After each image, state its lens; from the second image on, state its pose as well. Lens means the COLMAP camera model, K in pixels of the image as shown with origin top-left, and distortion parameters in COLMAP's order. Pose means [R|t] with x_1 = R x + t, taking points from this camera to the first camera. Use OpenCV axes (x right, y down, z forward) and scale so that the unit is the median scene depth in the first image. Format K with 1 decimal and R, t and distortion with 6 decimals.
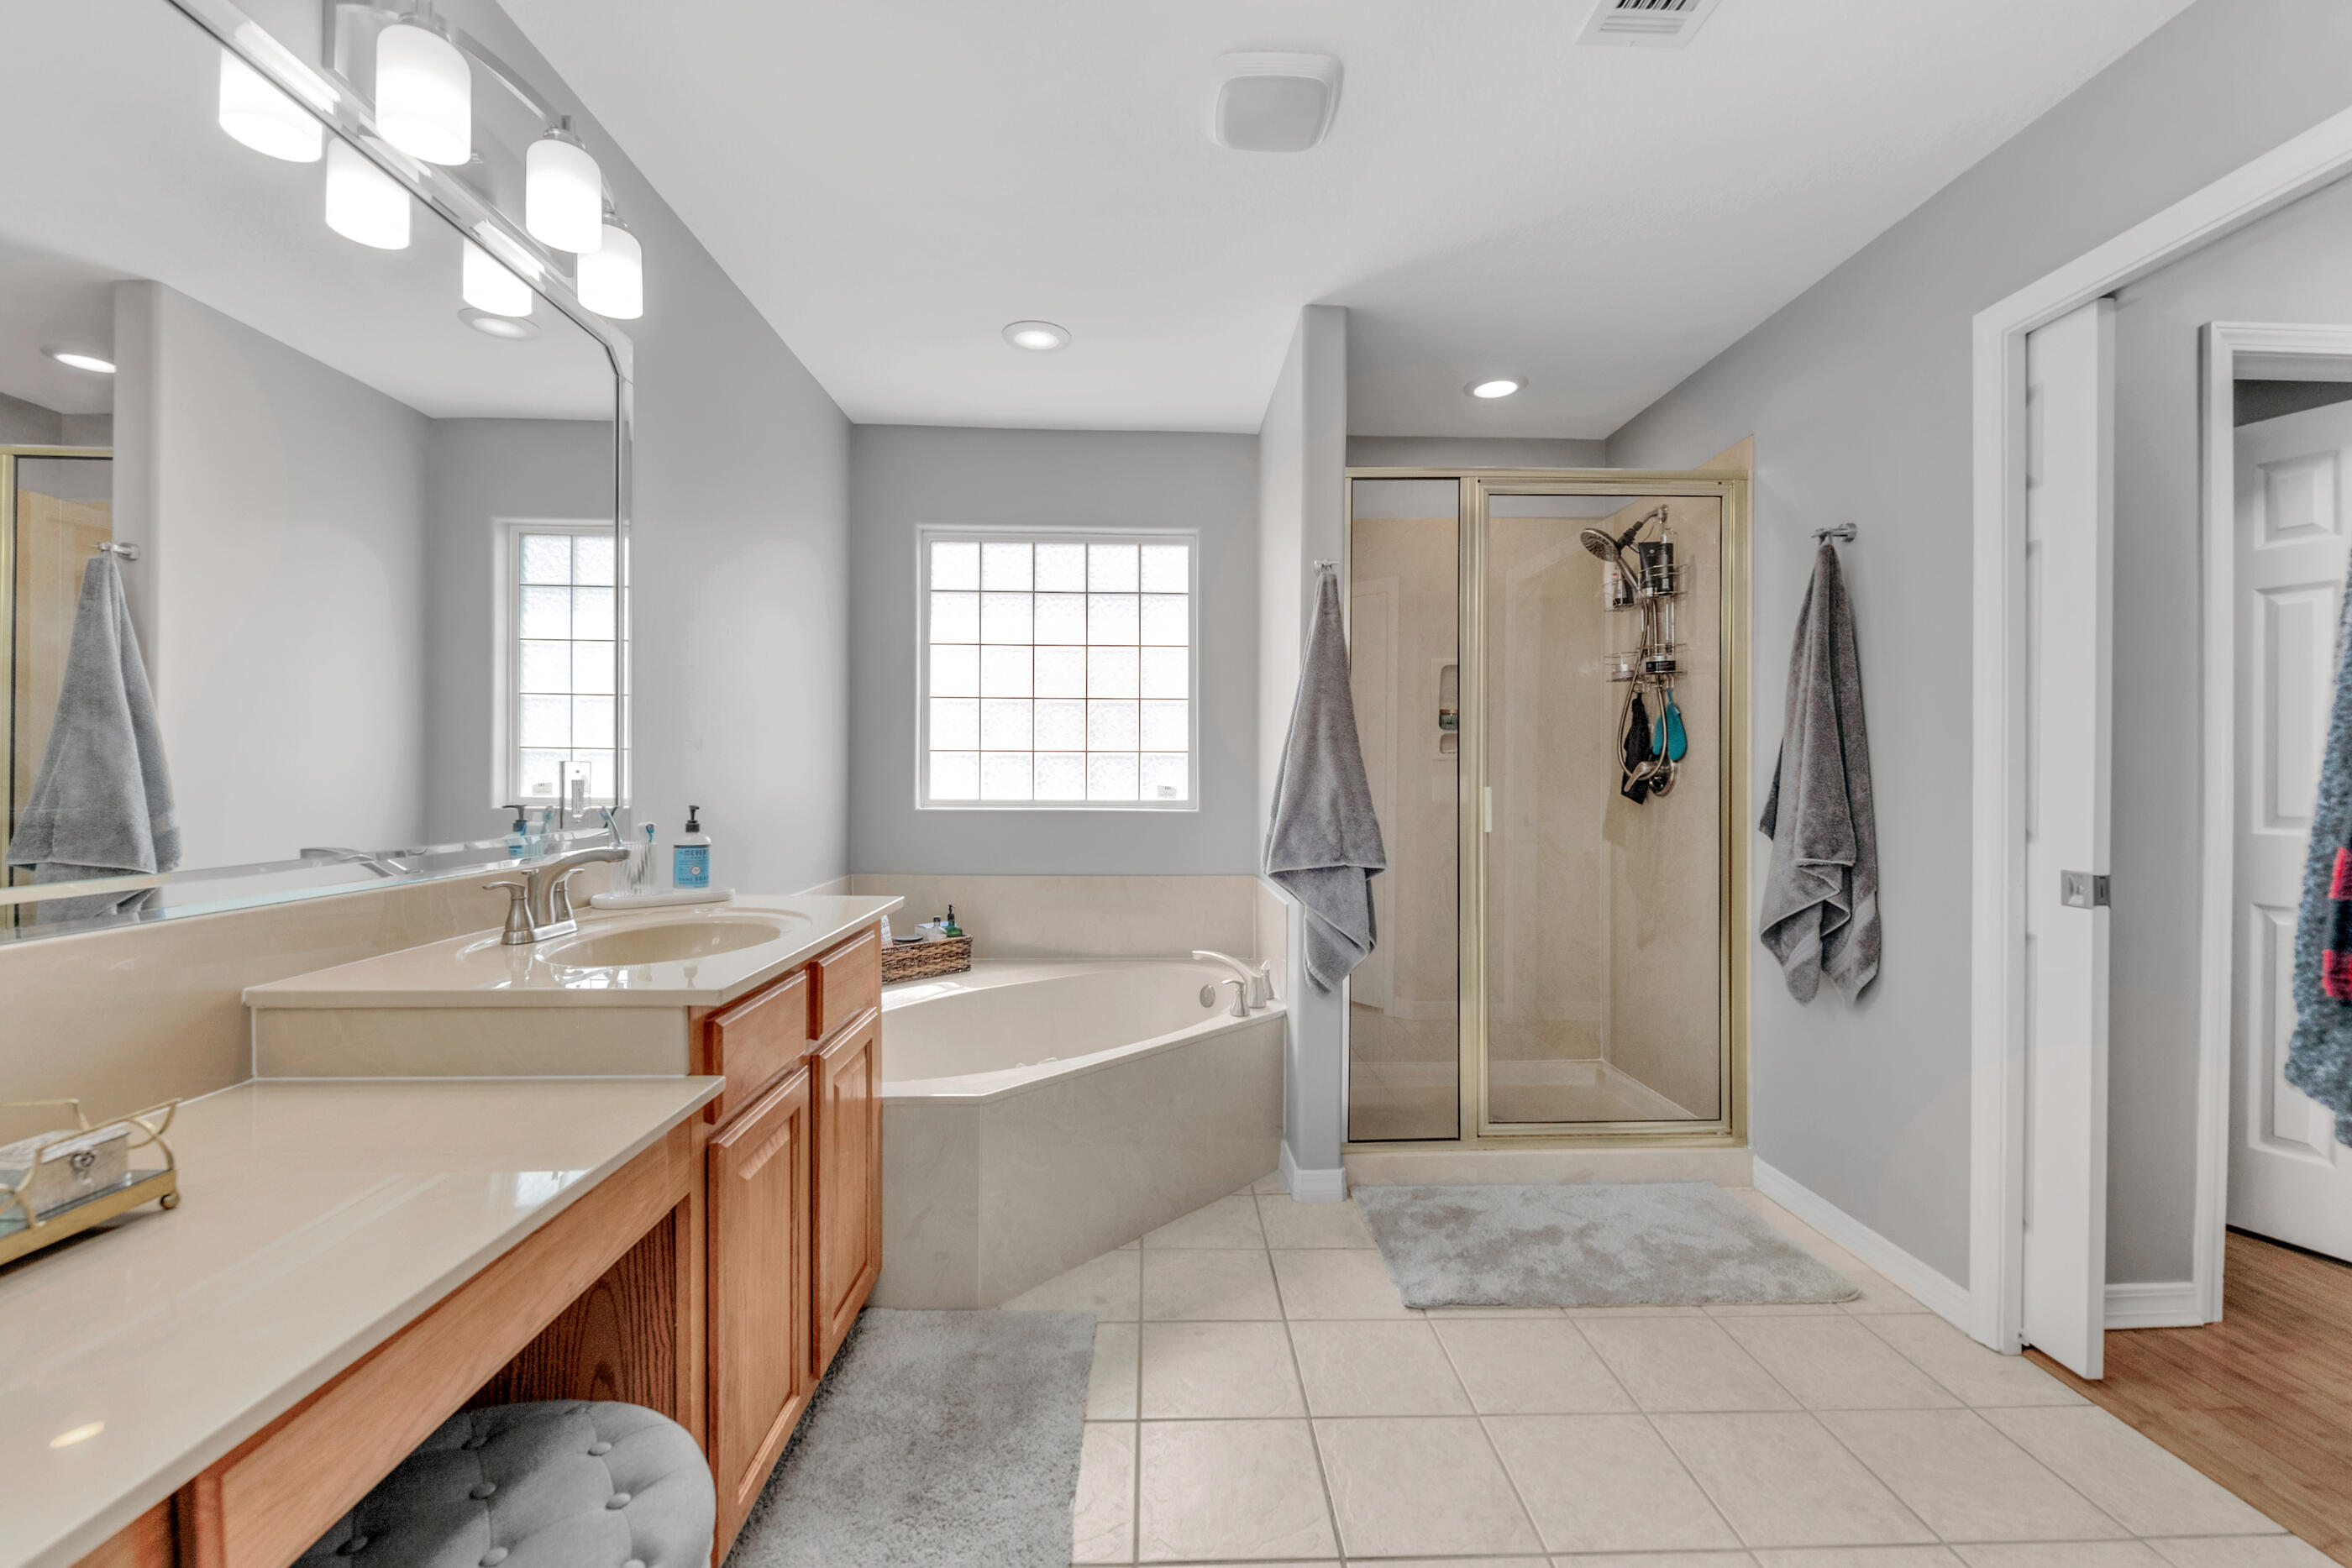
lens RADIAL K [[964.4, 0, 1171.3], [0, 964.4, 772.7], [0, 0, 1]] dist [-0.001439, -0.000551]
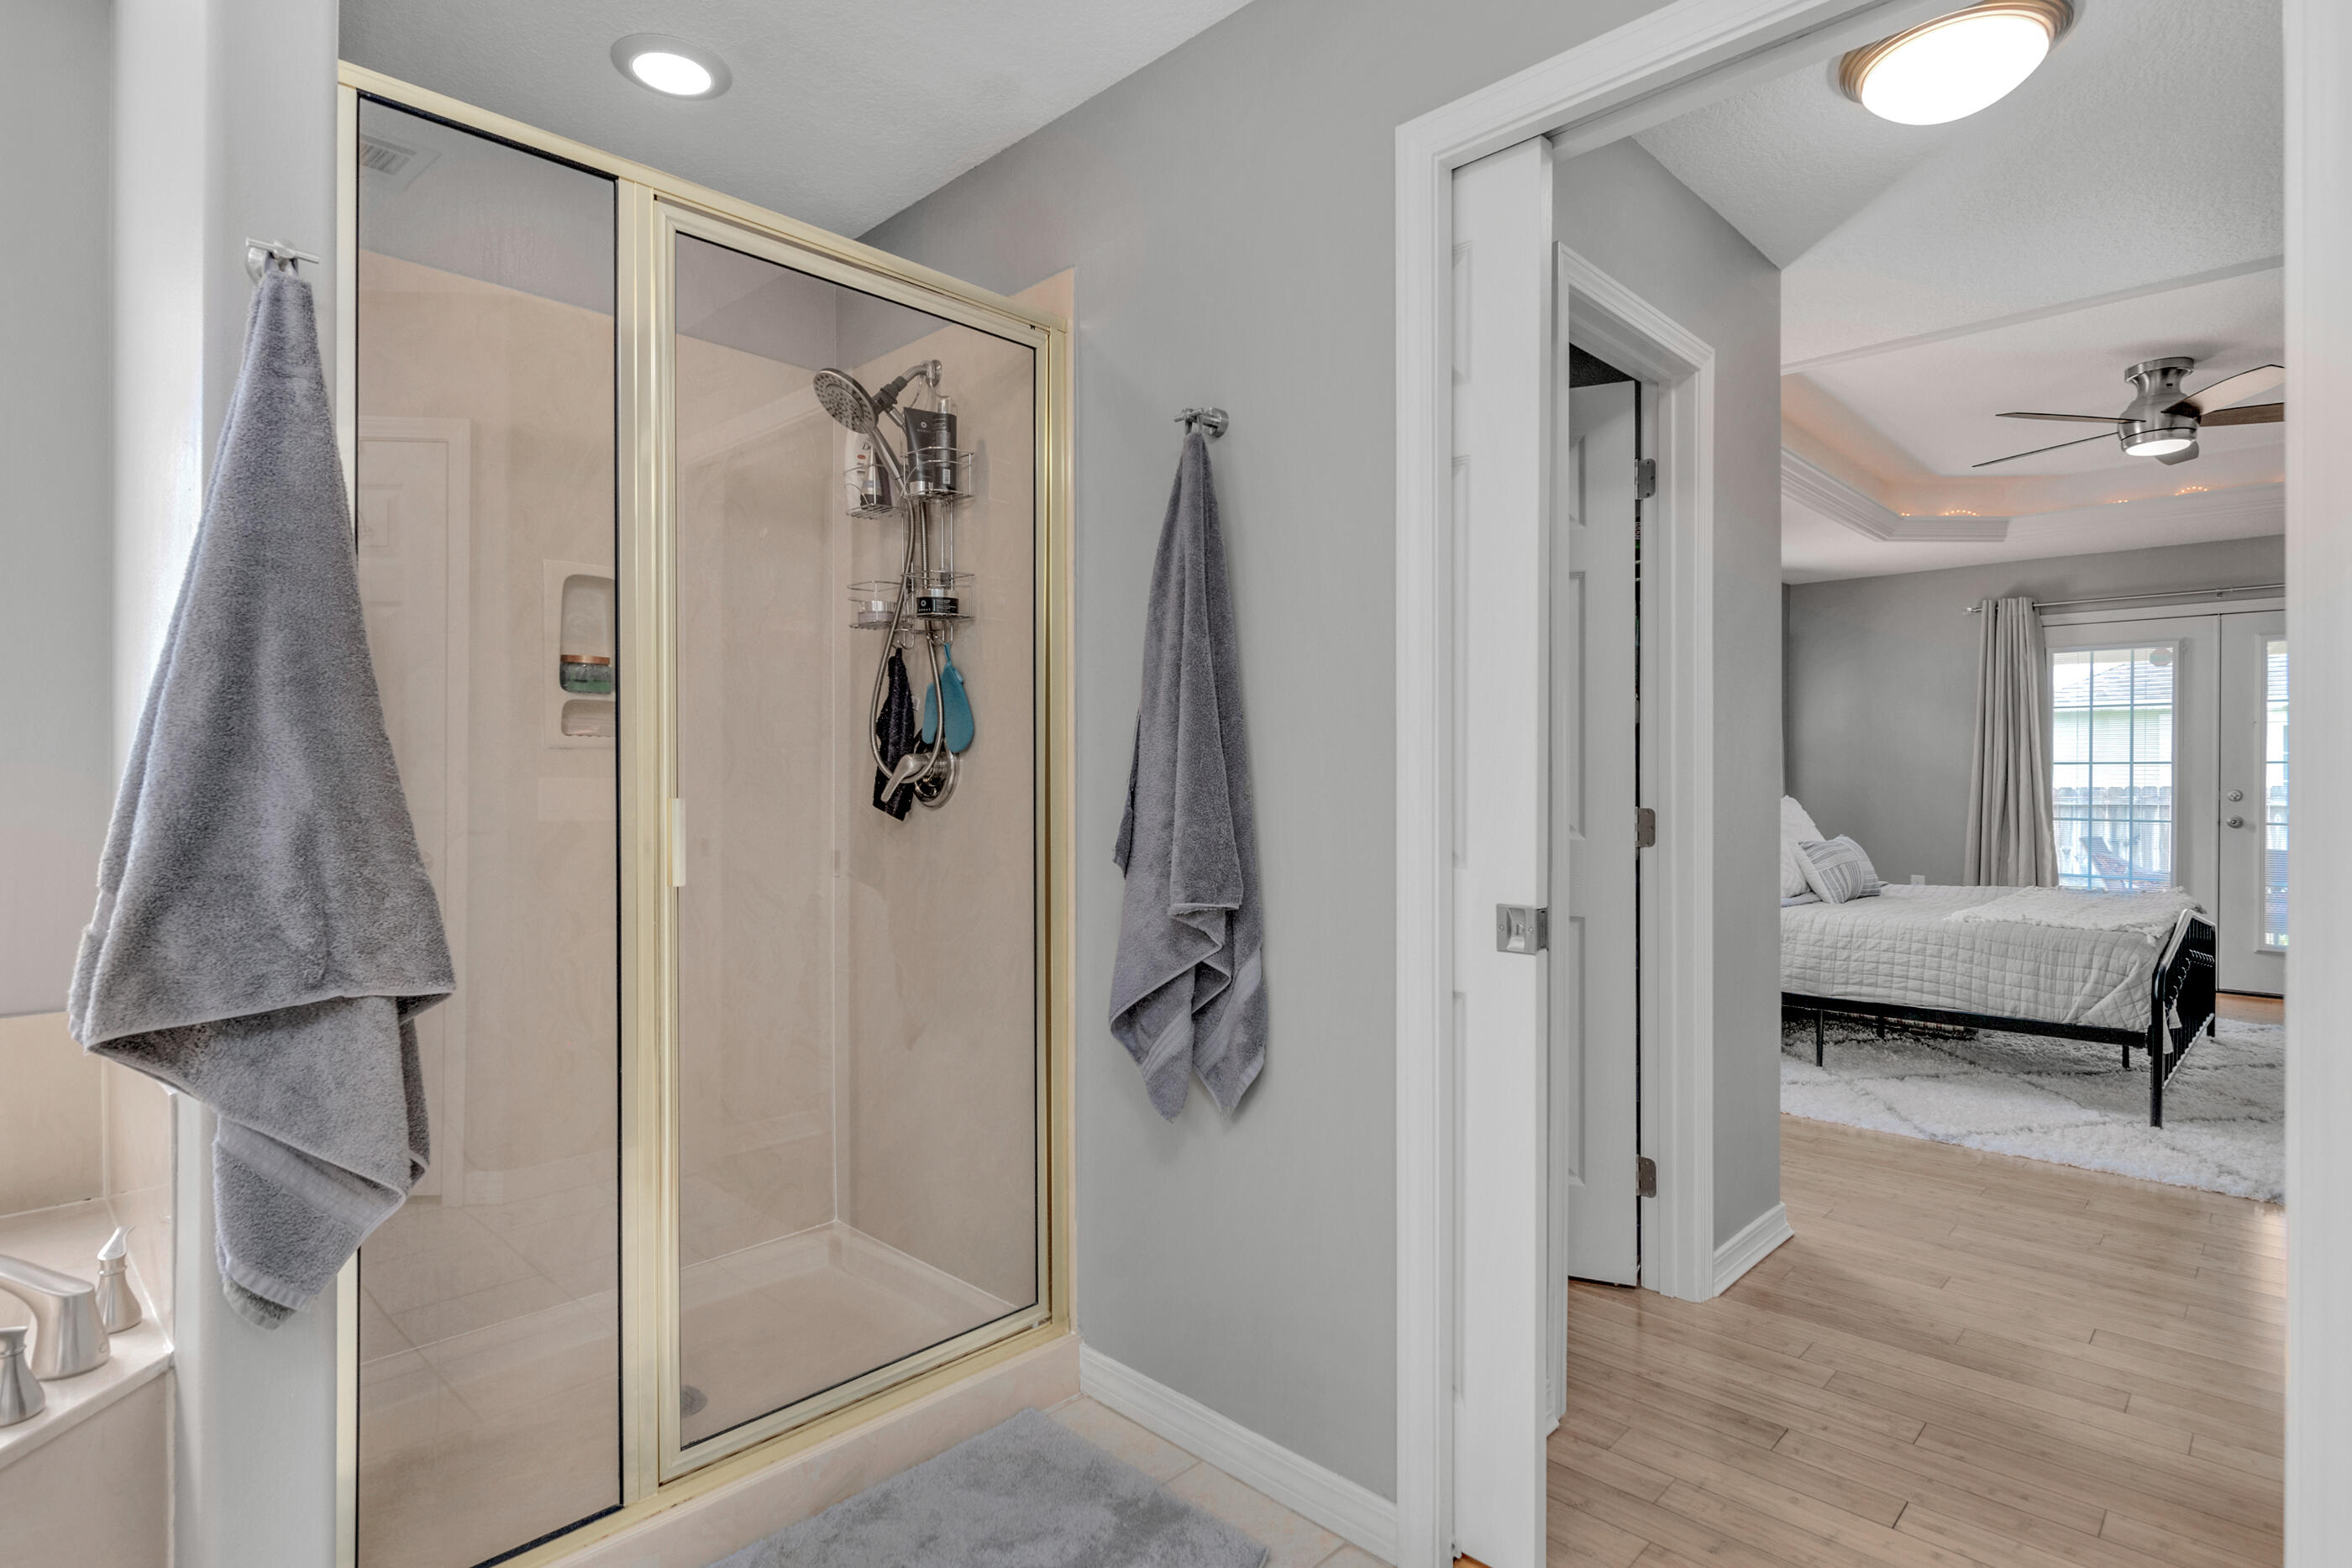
lens RADIAL K [[1191.5, 0, 1170.0], [0, 1191.5, 783.1], [0, 0, 1]] dist [0.003868, 0.000660]
pose [[0.720219, -0.005271, 0.693727, 0.081284], [-0.000922, 0.999963, 0.008555, 0.000786], [-0.693746, -0.006801, 0.720187, 0.382801]]
